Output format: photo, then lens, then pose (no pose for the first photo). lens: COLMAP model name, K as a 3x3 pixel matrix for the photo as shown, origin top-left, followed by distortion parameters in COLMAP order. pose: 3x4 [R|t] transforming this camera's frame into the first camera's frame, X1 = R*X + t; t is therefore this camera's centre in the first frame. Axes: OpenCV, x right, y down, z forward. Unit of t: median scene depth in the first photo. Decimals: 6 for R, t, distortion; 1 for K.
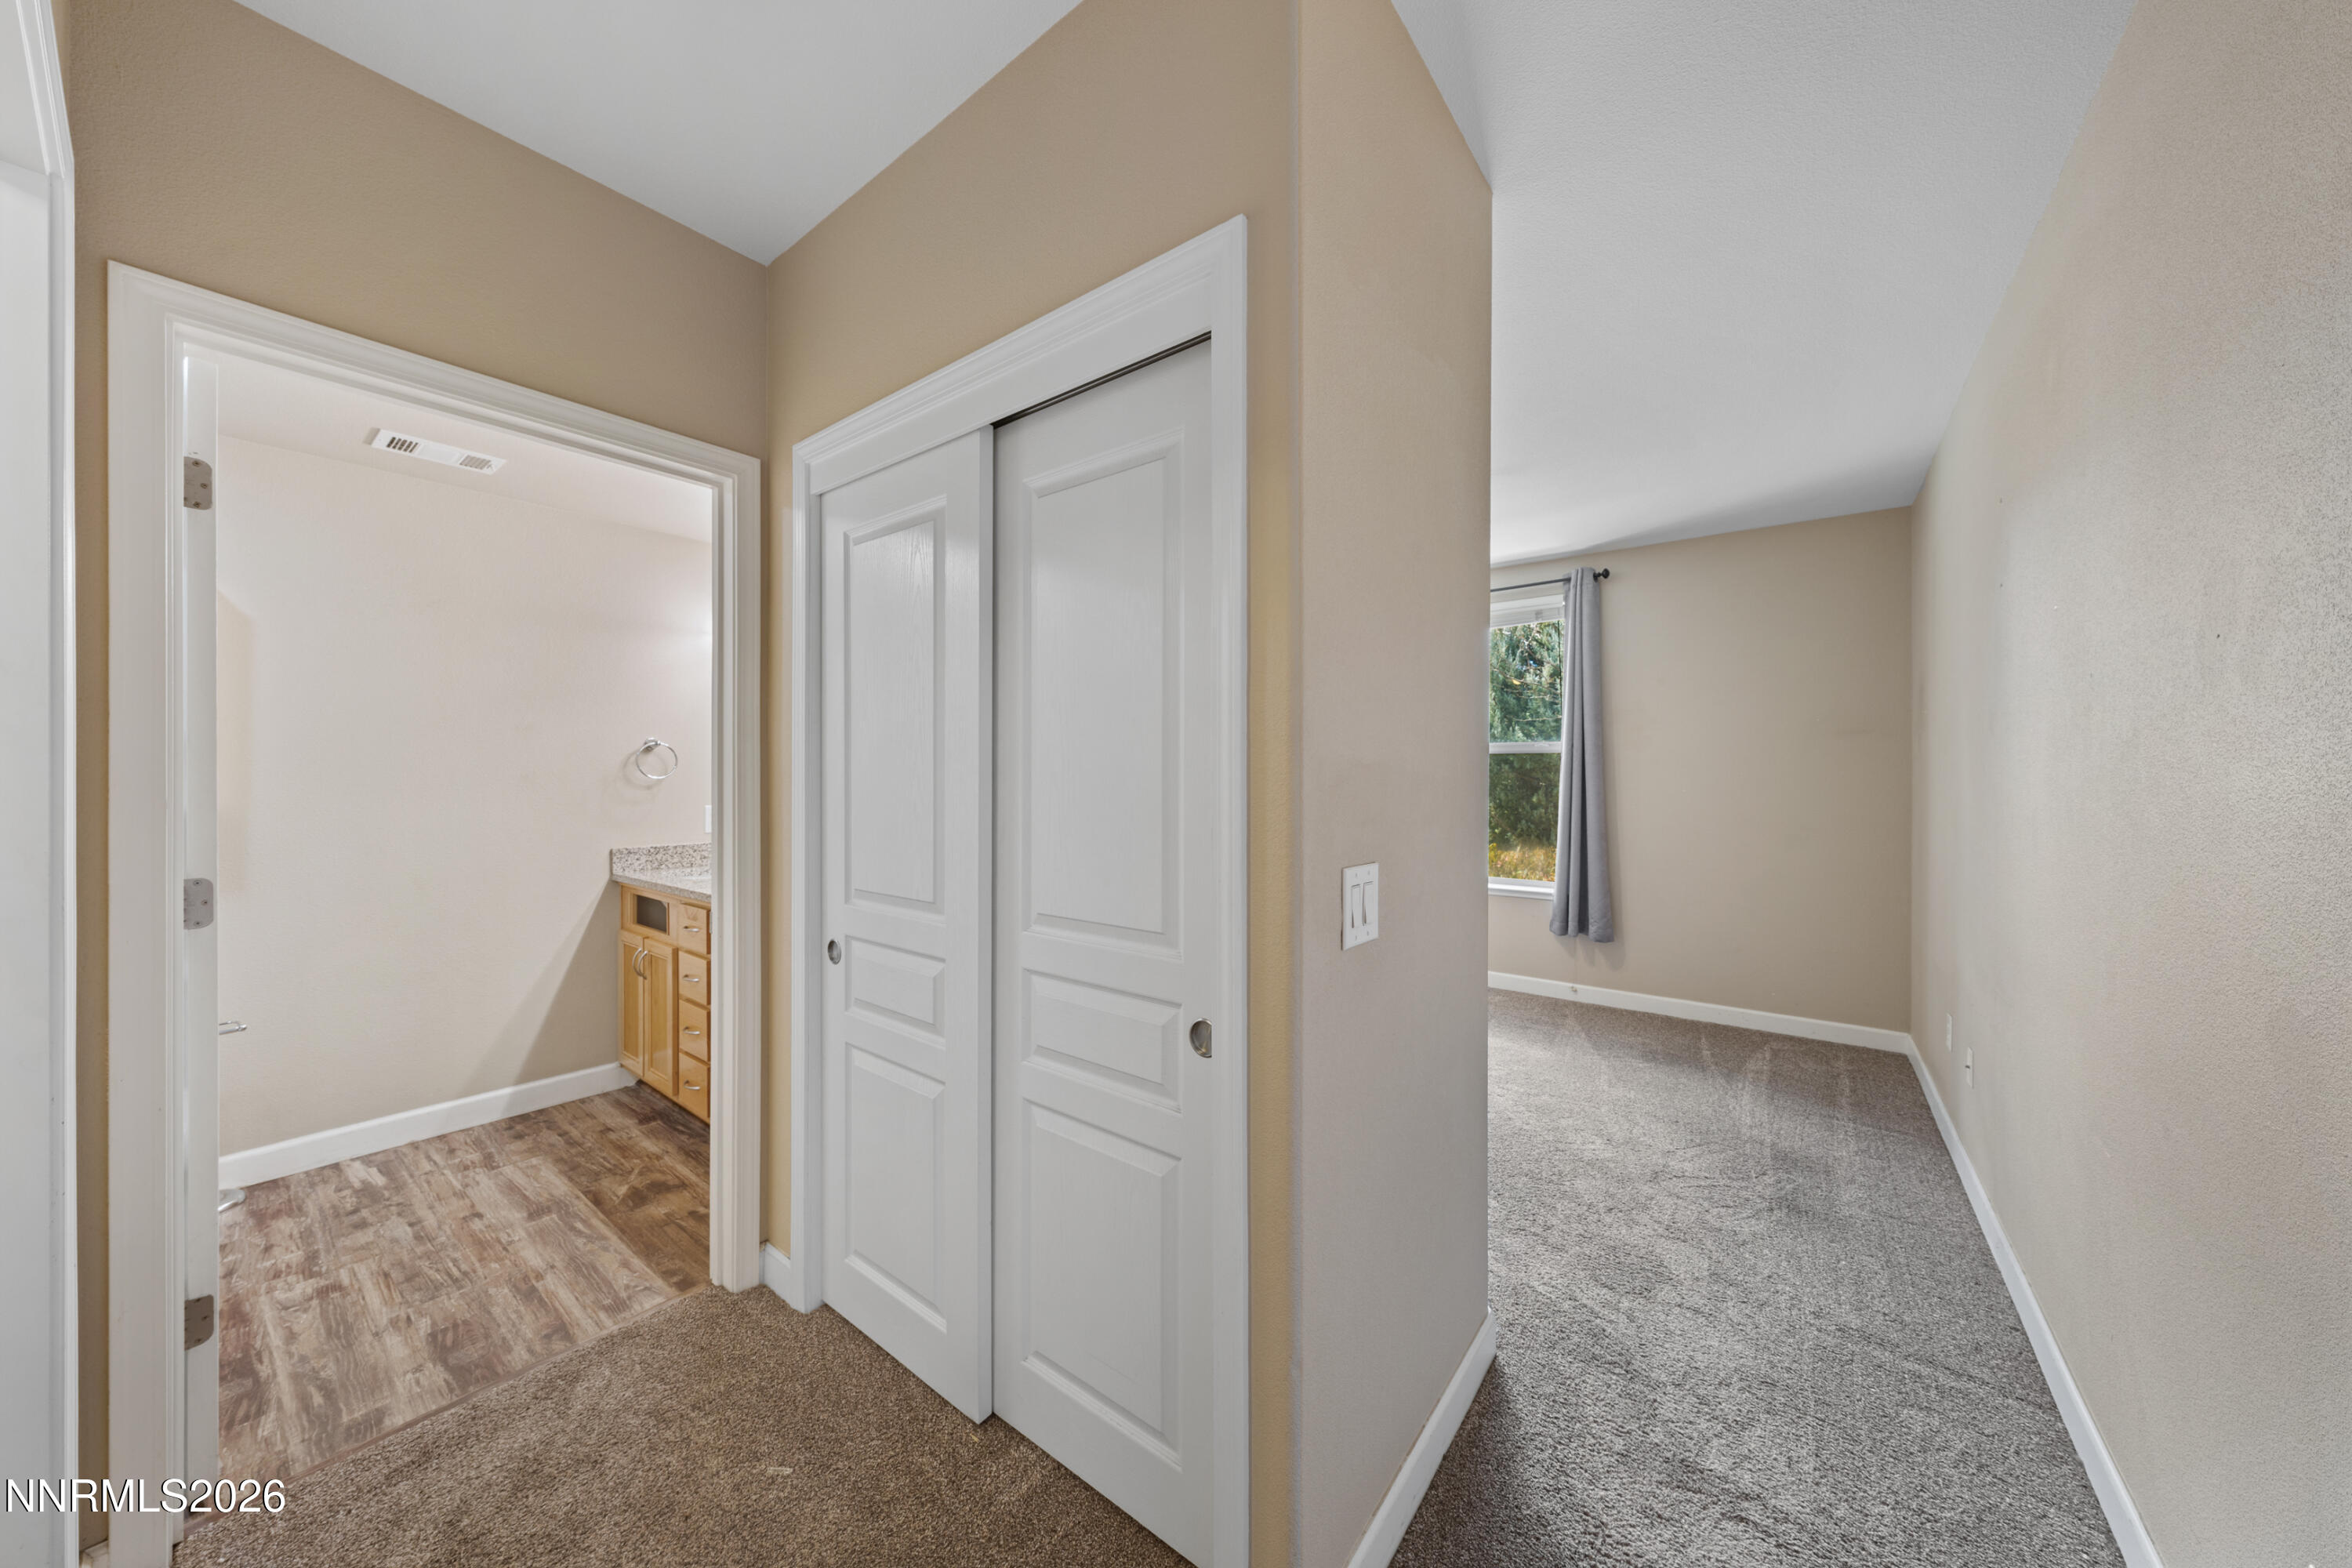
lens RADIAL K [[795.2, 0, 1178.7], [0, 795.2, 775.4], [0, 0, 1]] dist [0.000283, 0.000009]
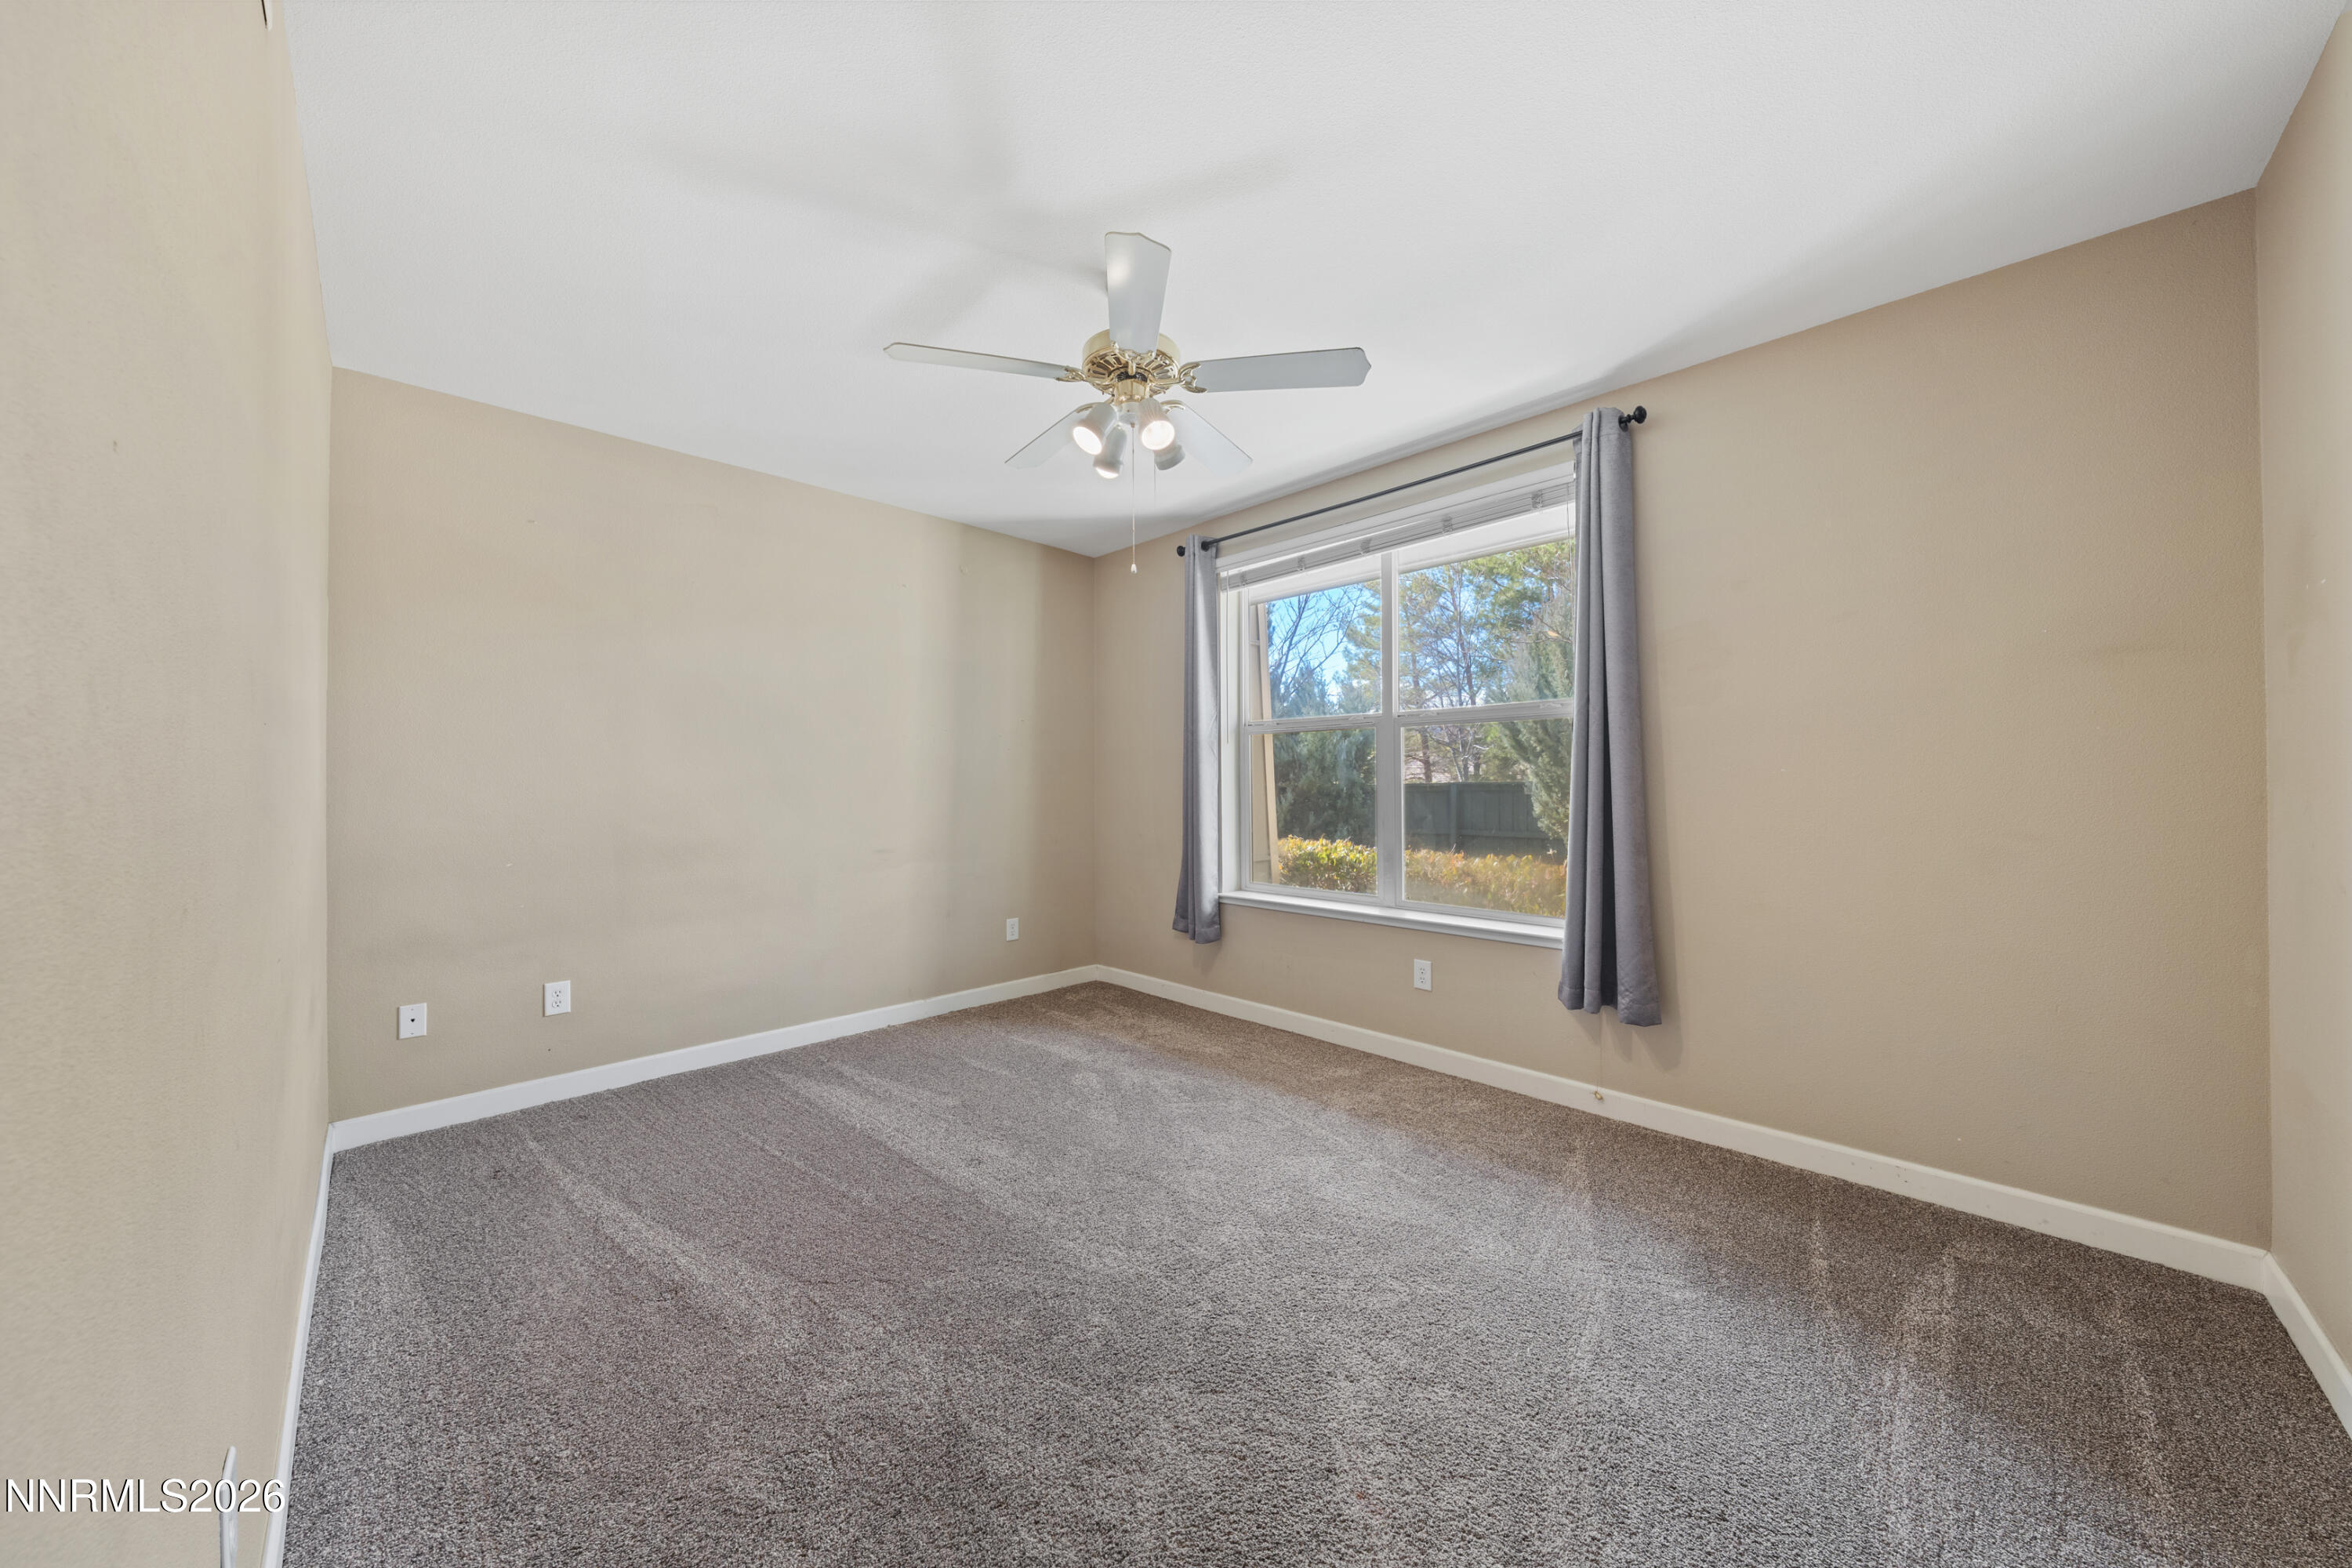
lens RADIAL K [[795.2, 0, 1178.7], [0, 795.2, 775.4], [0, 0, 1]] dist [0.000283, 0.000009]
pose [[0.992051, -0.010174, -0.125427, 0.252066], [0.009504, 0.999937, -0.005935, 0.020684], [0.125480, 0.004696, 0.992085, 0.342203]]
